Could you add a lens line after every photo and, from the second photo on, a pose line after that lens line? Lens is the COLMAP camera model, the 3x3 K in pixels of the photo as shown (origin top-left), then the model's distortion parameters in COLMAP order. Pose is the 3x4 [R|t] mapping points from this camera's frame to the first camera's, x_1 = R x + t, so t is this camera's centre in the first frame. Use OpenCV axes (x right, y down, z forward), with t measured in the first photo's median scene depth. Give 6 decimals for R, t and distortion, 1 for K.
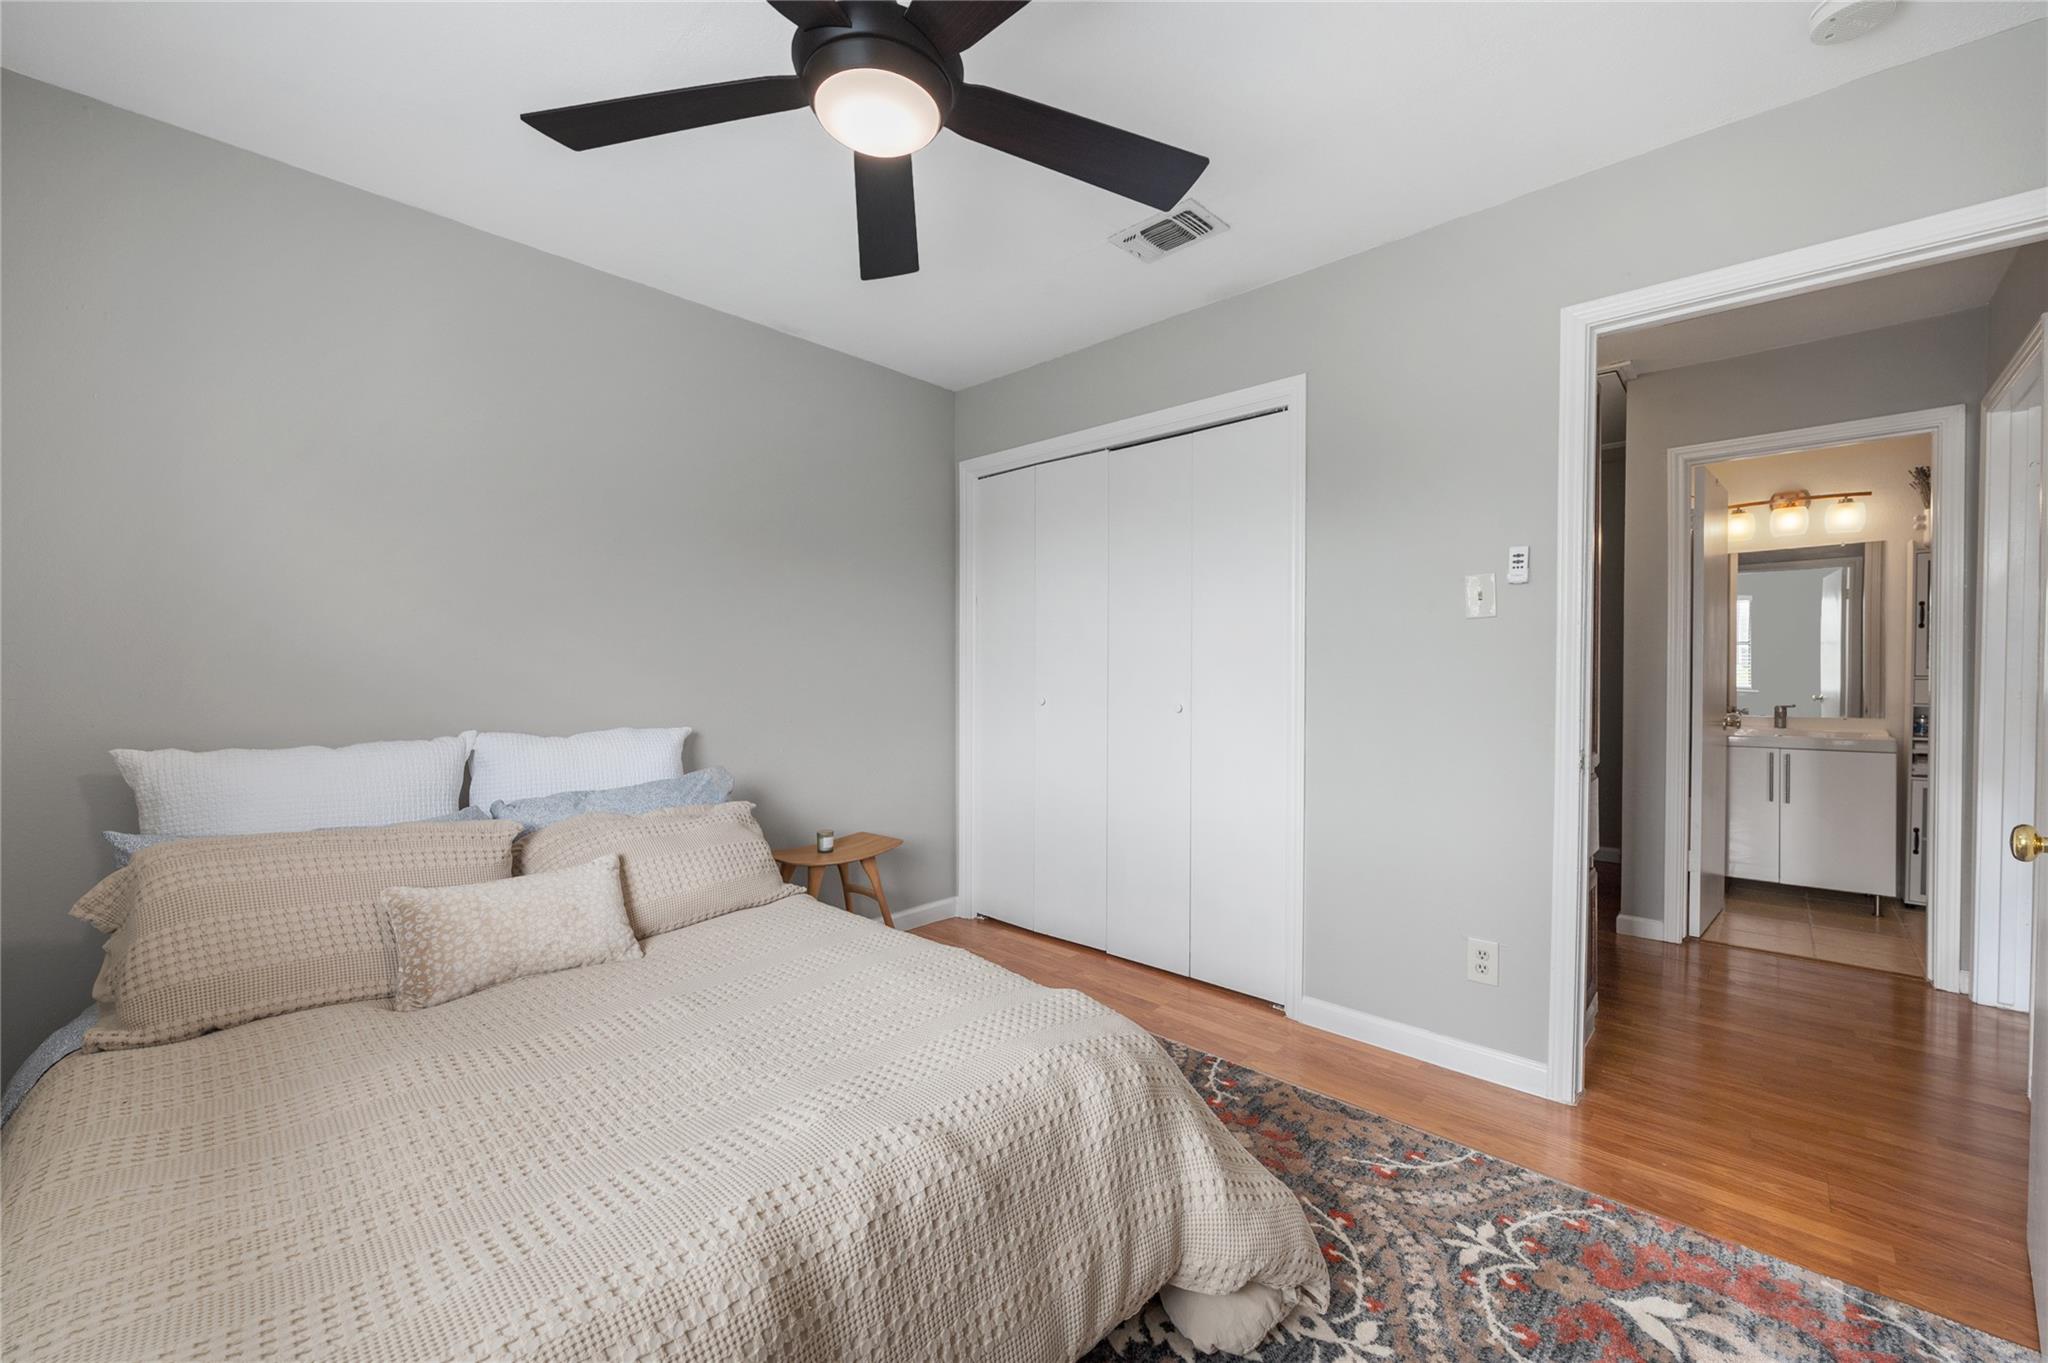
lens RADIAL K [[816.1, 0, 1029.1], [0, 816.1, 688.6], [0, 0, 1]] dist [-0.001096, -0.000047]
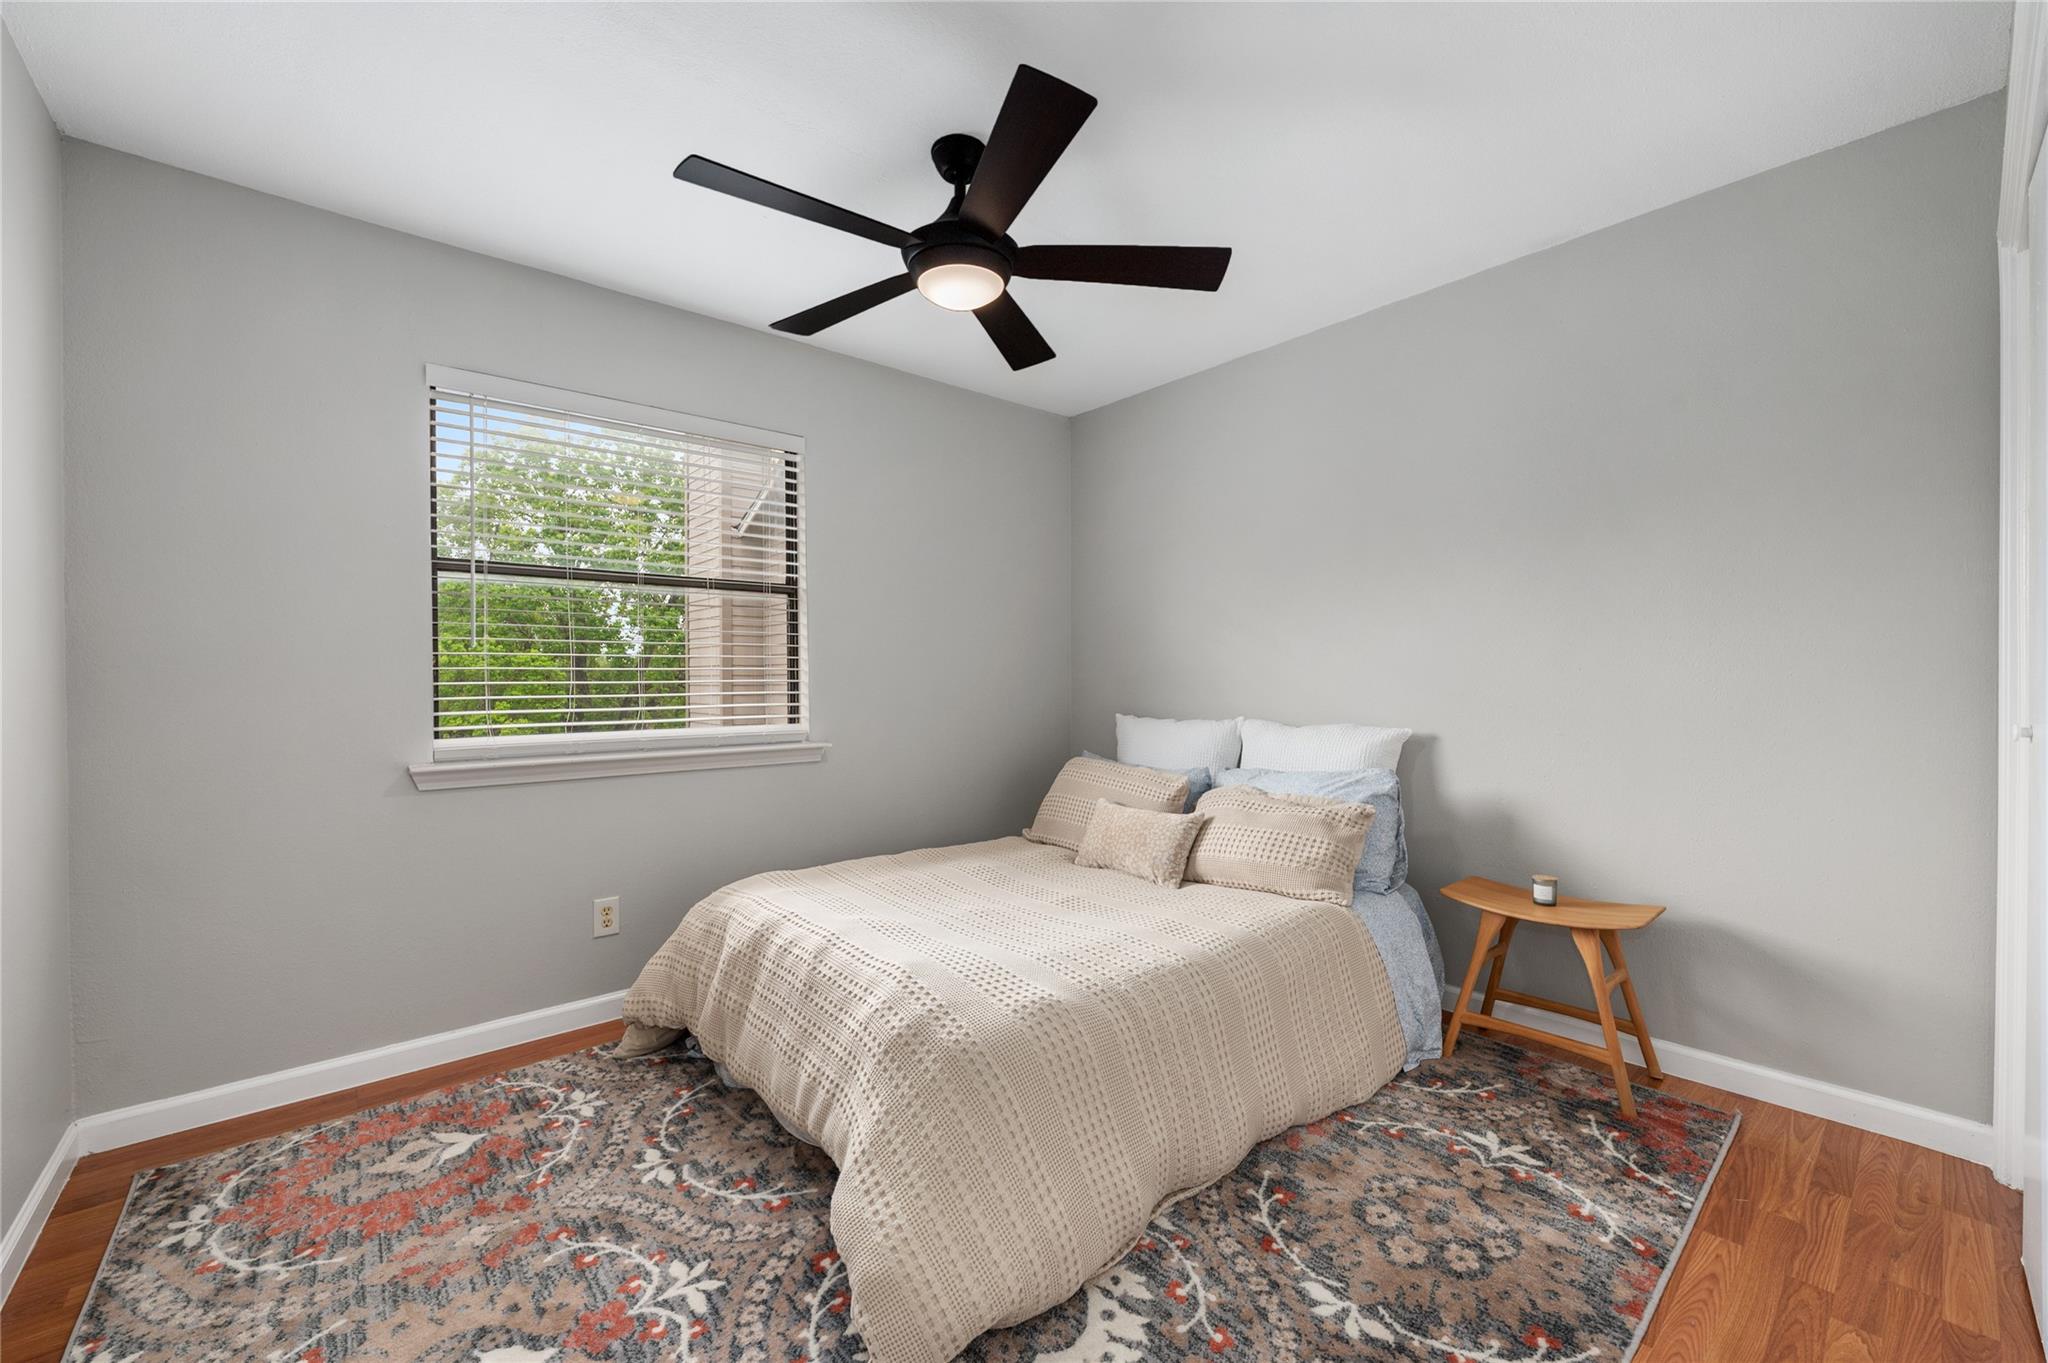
lens RADIAL K [[816.1, 0, 1029.1], [0, 816.1, 688.6], [0, 0, 1]] dist [-0.001096, -0.000047]
pose [[-0.094415, 0.006037, -0.995515, 1.656467], [-0.008276, 0.999942, 0.006849, -0.018935], [0.995498, 0.008885, -0.094360, 1.689962]]
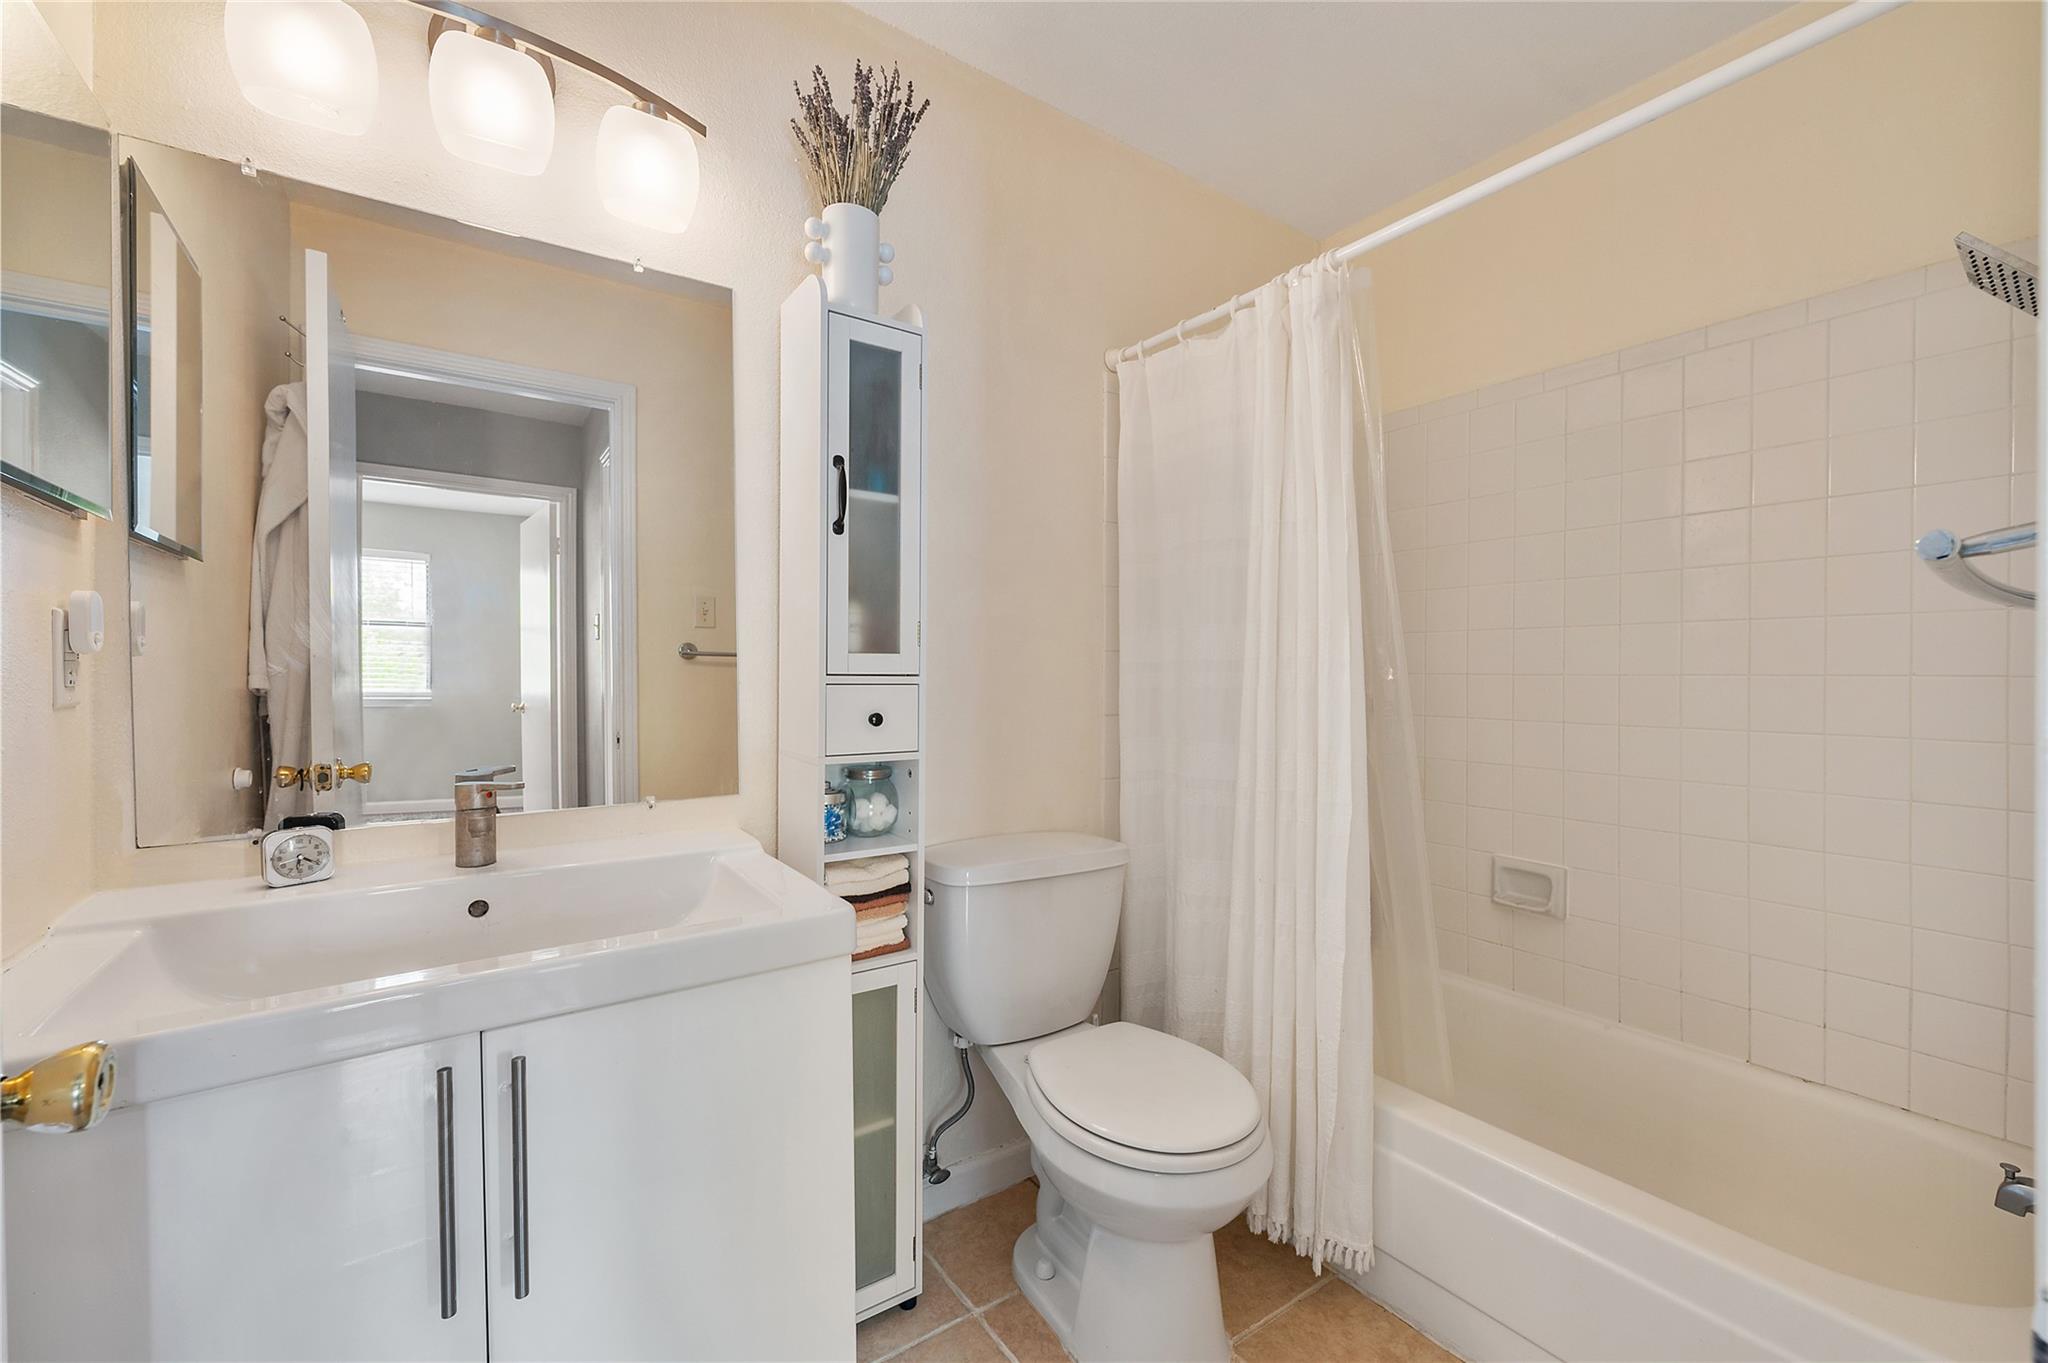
lens RADIAL K [[816.1, 0, 1029.1], [0, 816.1, 688.6], [0, 0, 1]] dist [-0.001096, -0.000047]
pose [[0.217278, -0.017022, 0.975961, 0.556200], [0.009426, 0.999838, 0.015340, -0.010374], [-0.976064, 0.005866, 0.217403, 0.606978]]
